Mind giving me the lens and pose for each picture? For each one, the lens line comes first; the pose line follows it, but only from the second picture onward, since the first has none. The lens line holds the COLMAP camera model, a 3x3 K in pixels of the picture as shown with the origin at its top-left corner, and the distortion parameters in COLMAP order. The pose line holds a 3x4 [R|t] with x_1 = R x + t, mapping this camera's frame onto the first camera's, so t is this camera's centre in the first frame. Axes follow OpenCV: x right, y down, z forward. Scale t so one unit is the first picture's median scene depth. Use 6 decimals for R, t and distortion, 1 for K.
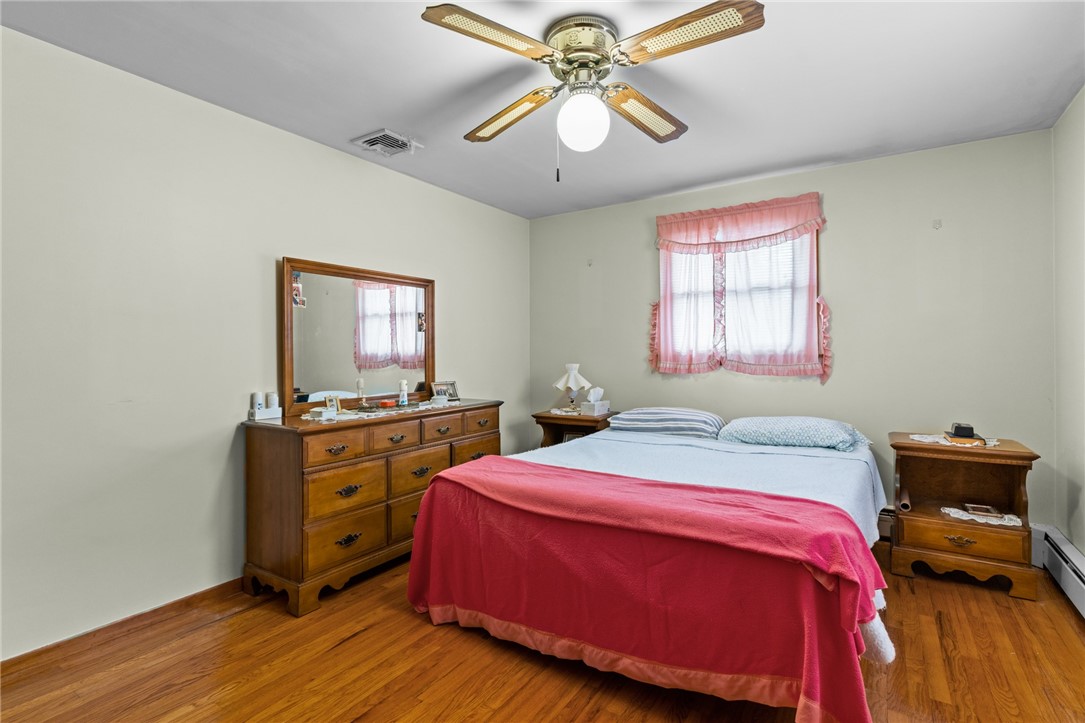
lens RADIAL K [[543.2, 0, 542.5], [0, 543.2, 361.5], [0, 0, 1]] dist [0.002157, 0.000232]
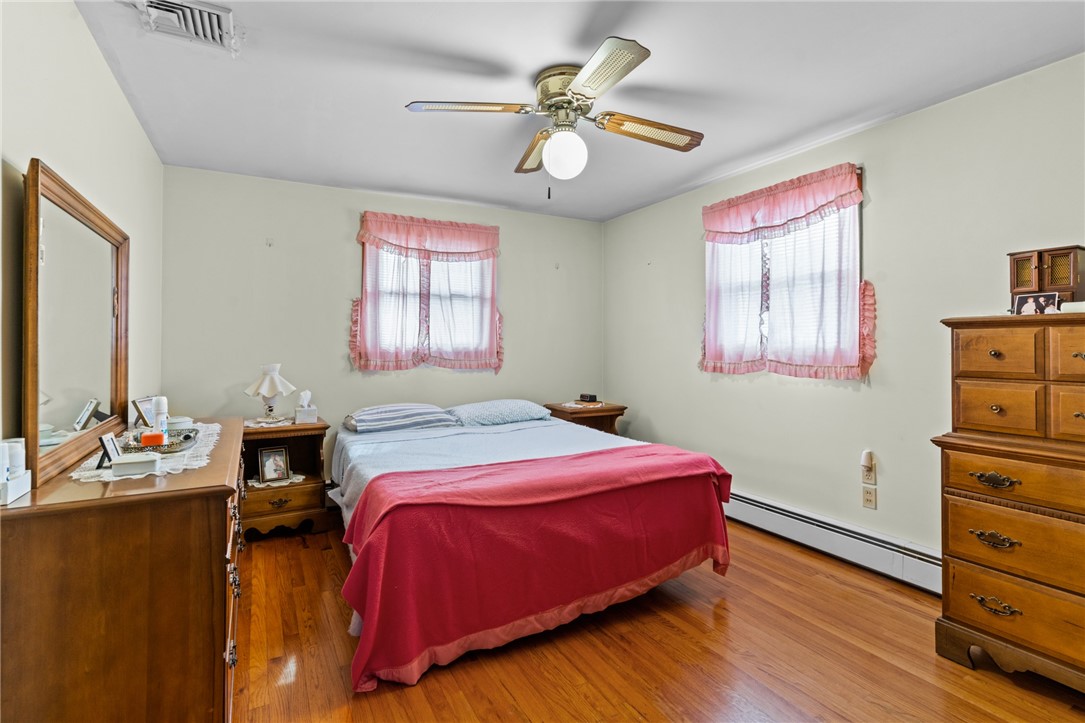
lens RADIAL K [[538.5, 0, 544.8], [0, 538.5, 354.2], [0, 0, 1]] dist [0.001207, 0.000586]
pose [[0.448936, -0.011397, 0.893491, -0.576000], [0.013199, 0.999894, 0.006122, -0.011999], [-0.893467, 0.009044, 0.449038, 0.313029]]
